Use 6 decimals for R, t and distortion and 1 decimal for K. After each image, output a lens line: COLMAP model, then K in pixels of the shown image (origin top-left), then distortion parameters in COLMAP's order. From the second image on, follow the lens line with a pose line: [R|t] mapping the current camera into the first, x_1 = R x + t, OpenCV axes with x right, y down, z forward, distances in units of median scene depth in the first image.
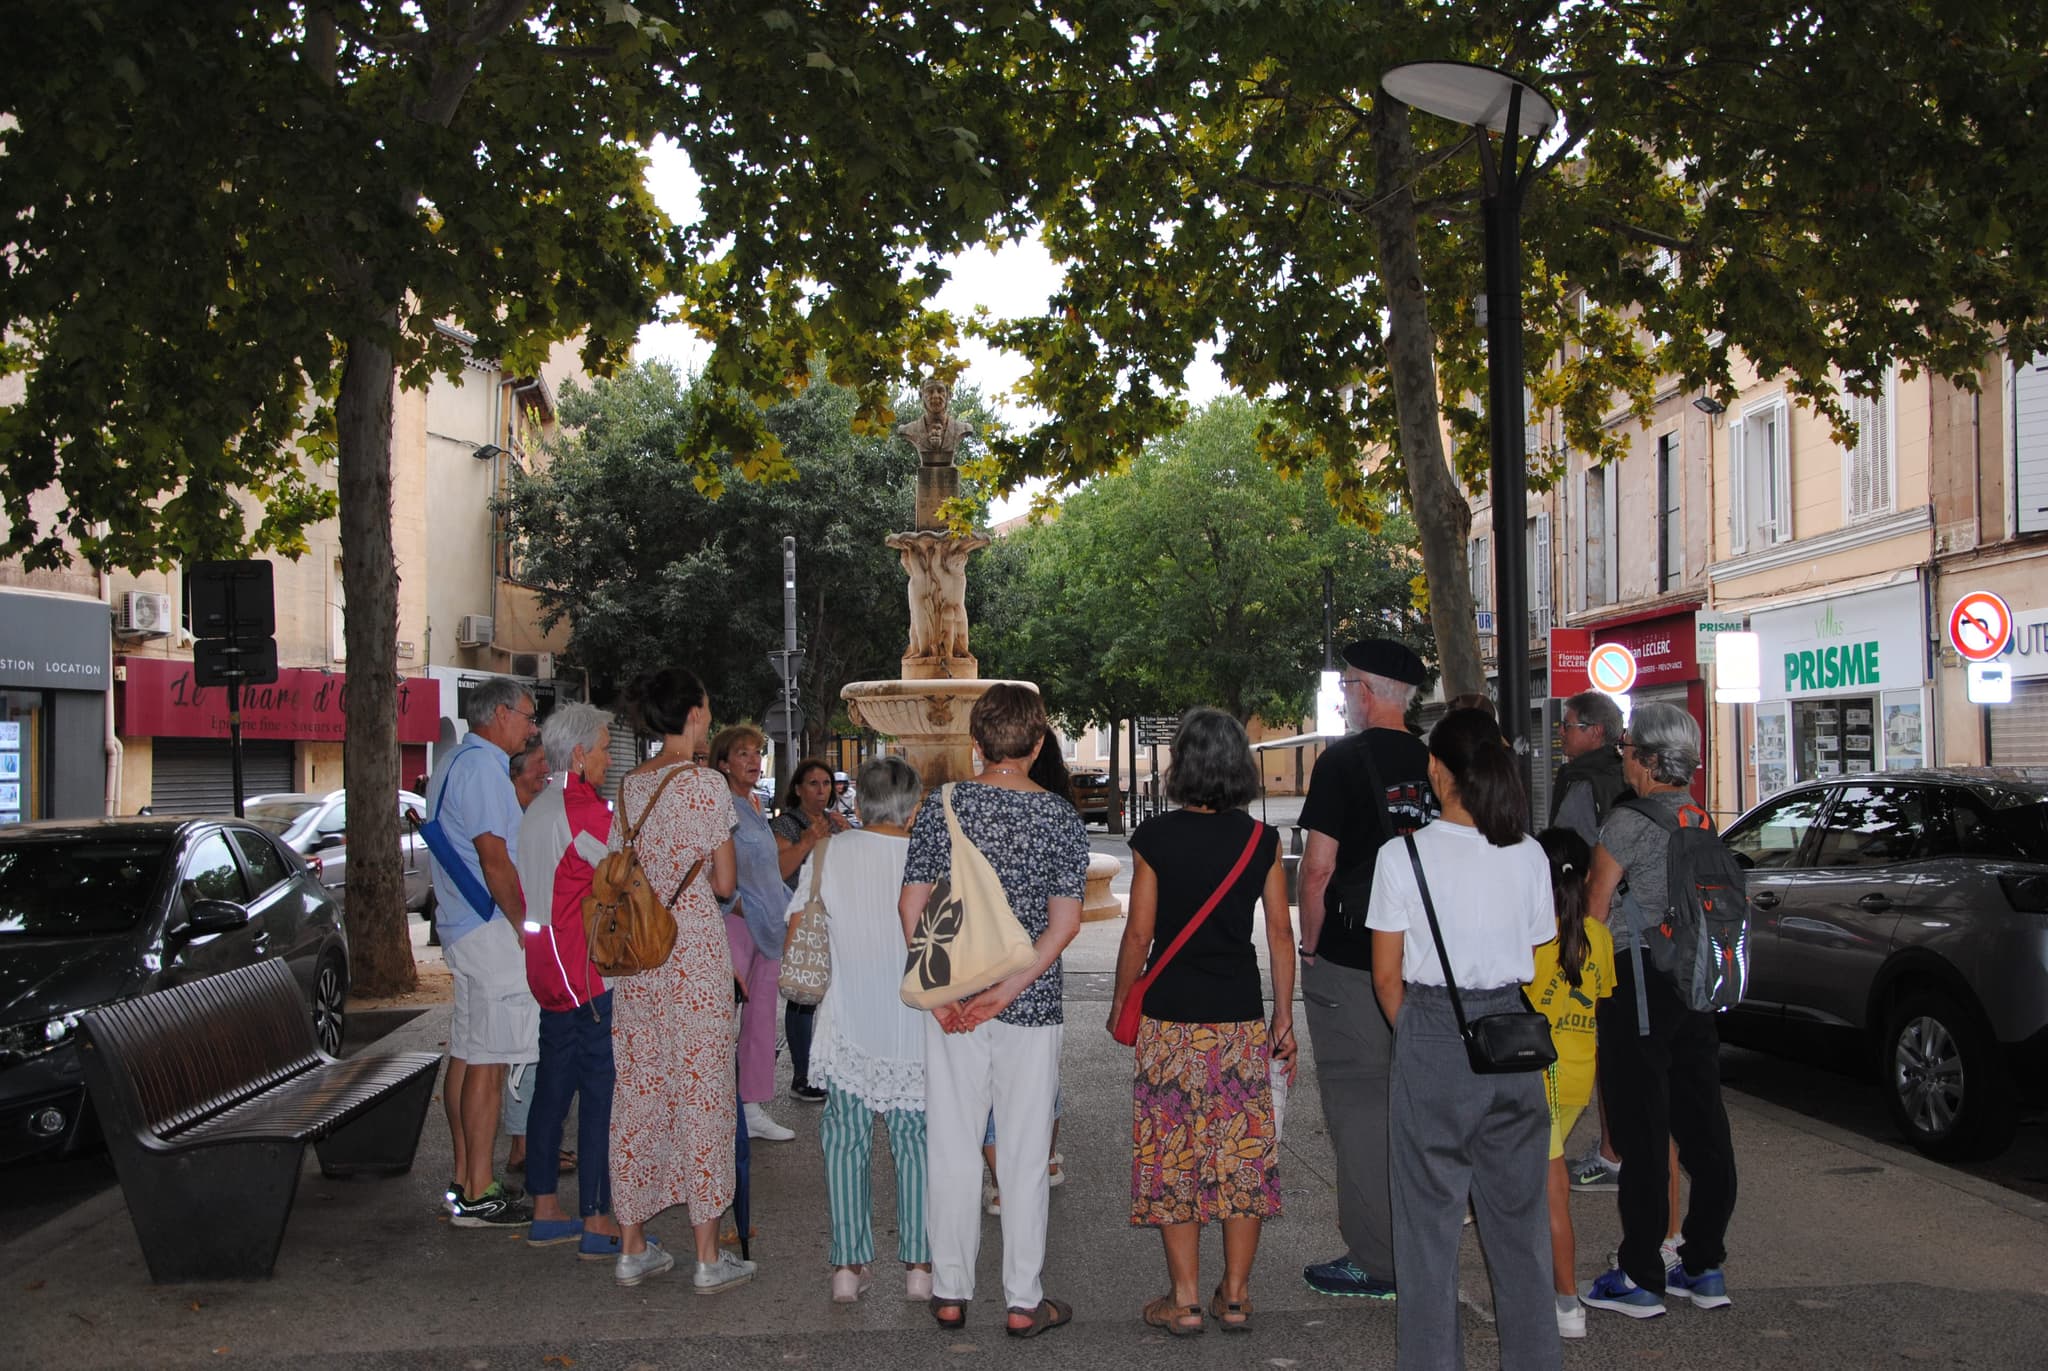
lens RADIAL K [[2215.6, 0, 1024.0], [0, 2215.6, 685.5], [0, 0, 1]] dist [-0.098337, 0.022903]
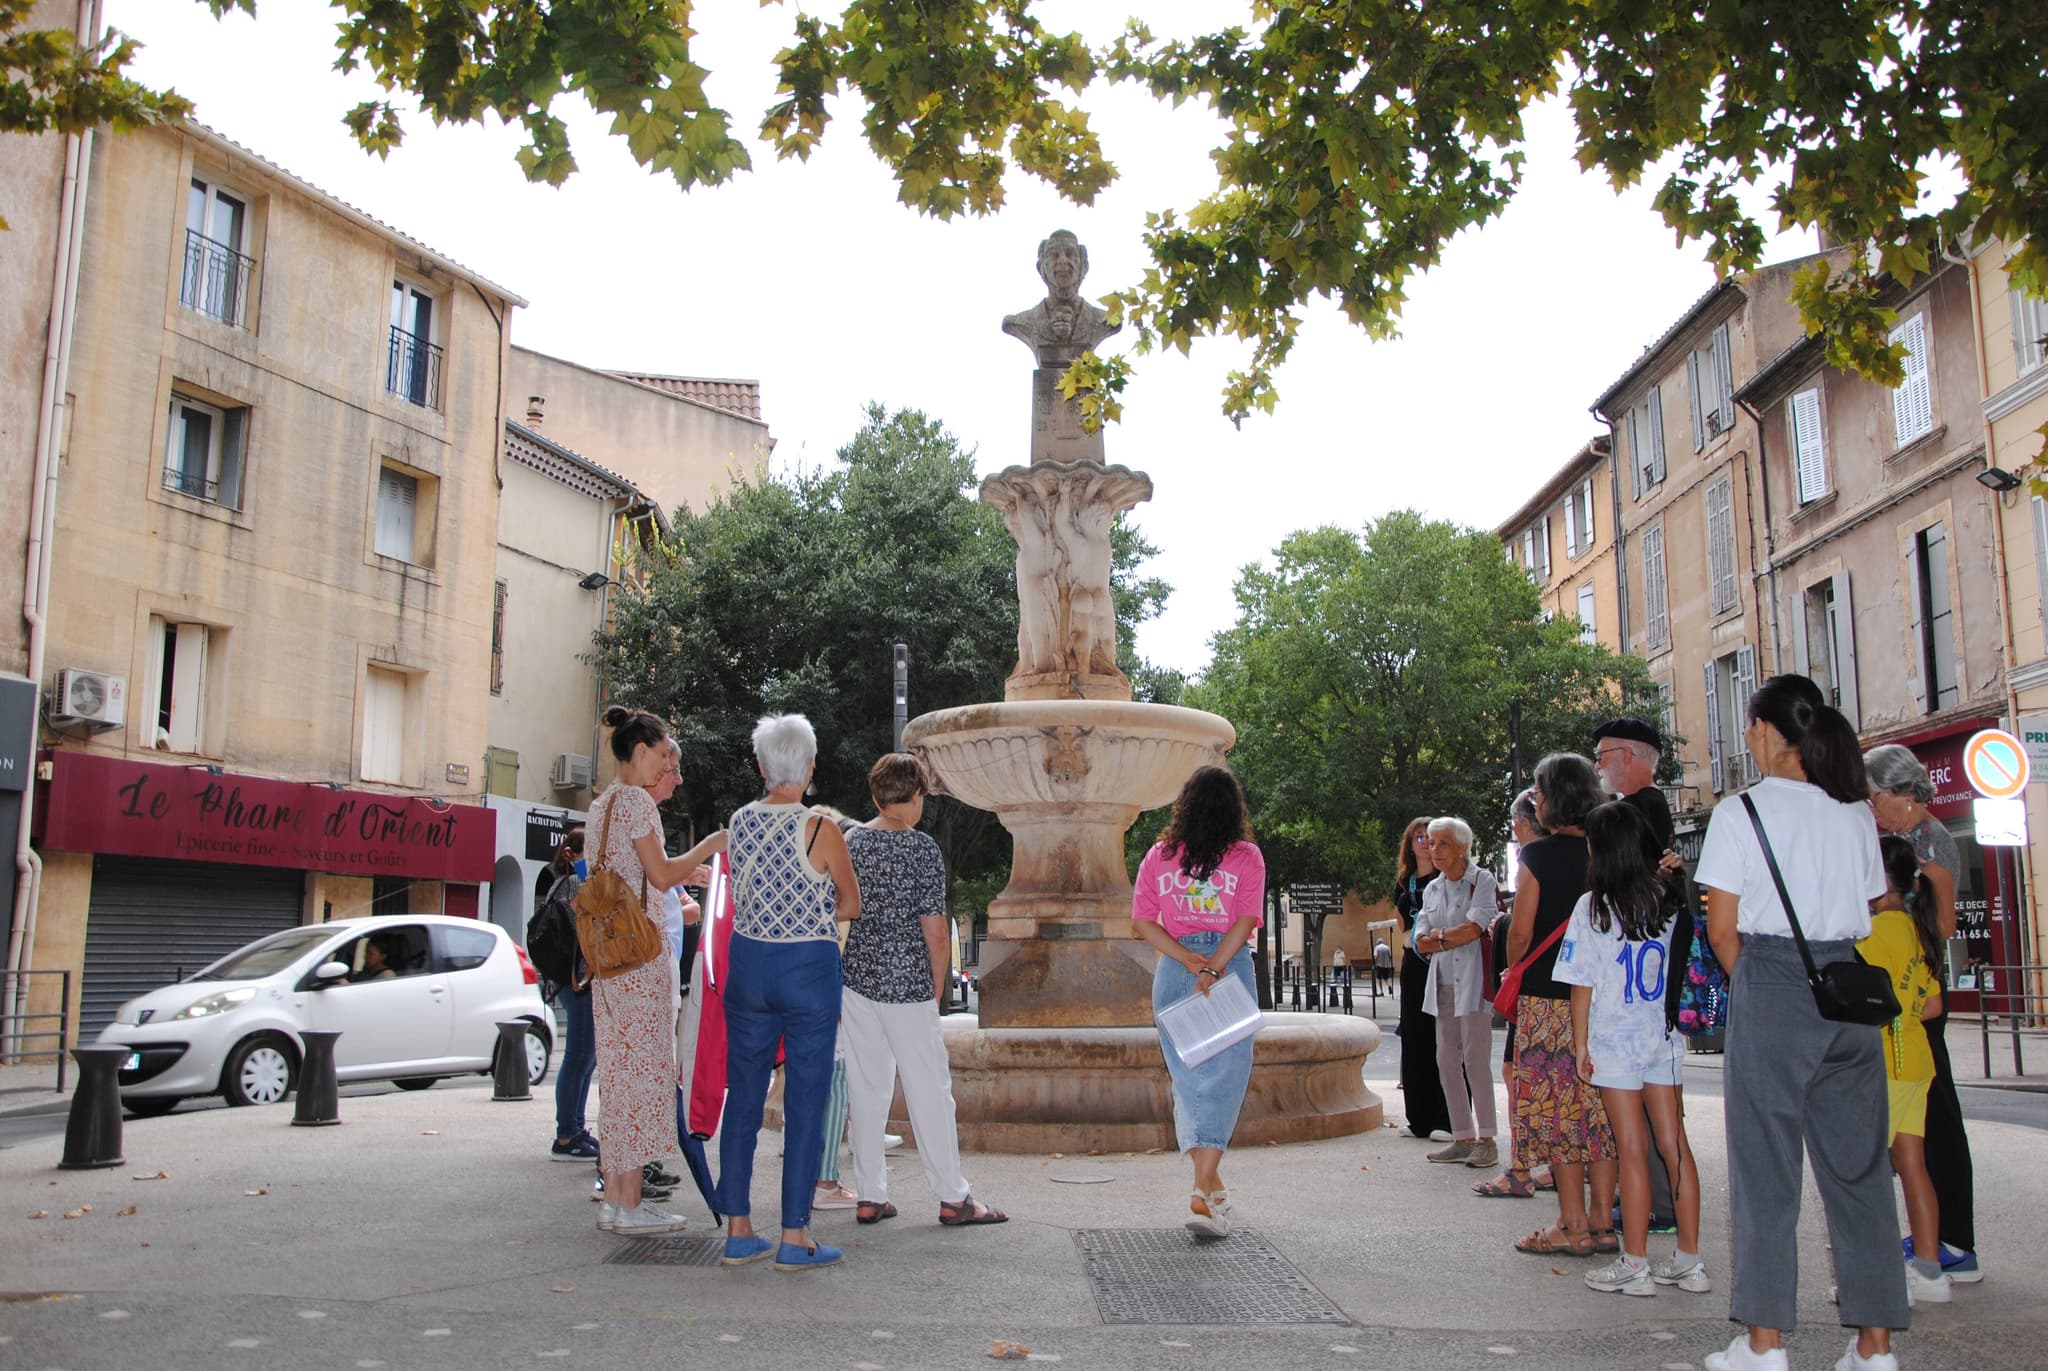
lens RADIAL K [[1710.4, 0, 1024.0], [0, 1710.4, 685.5], [0, 0, 1]] dist [-0.147829, 0.120534]
pose [[0.997245, -0.002050, -0.074152, -0.011203], [-0.007325, 0.992012, -0.125933, 0.033580], [0.073817, 0.126129, 0.989264, 0.387071]]
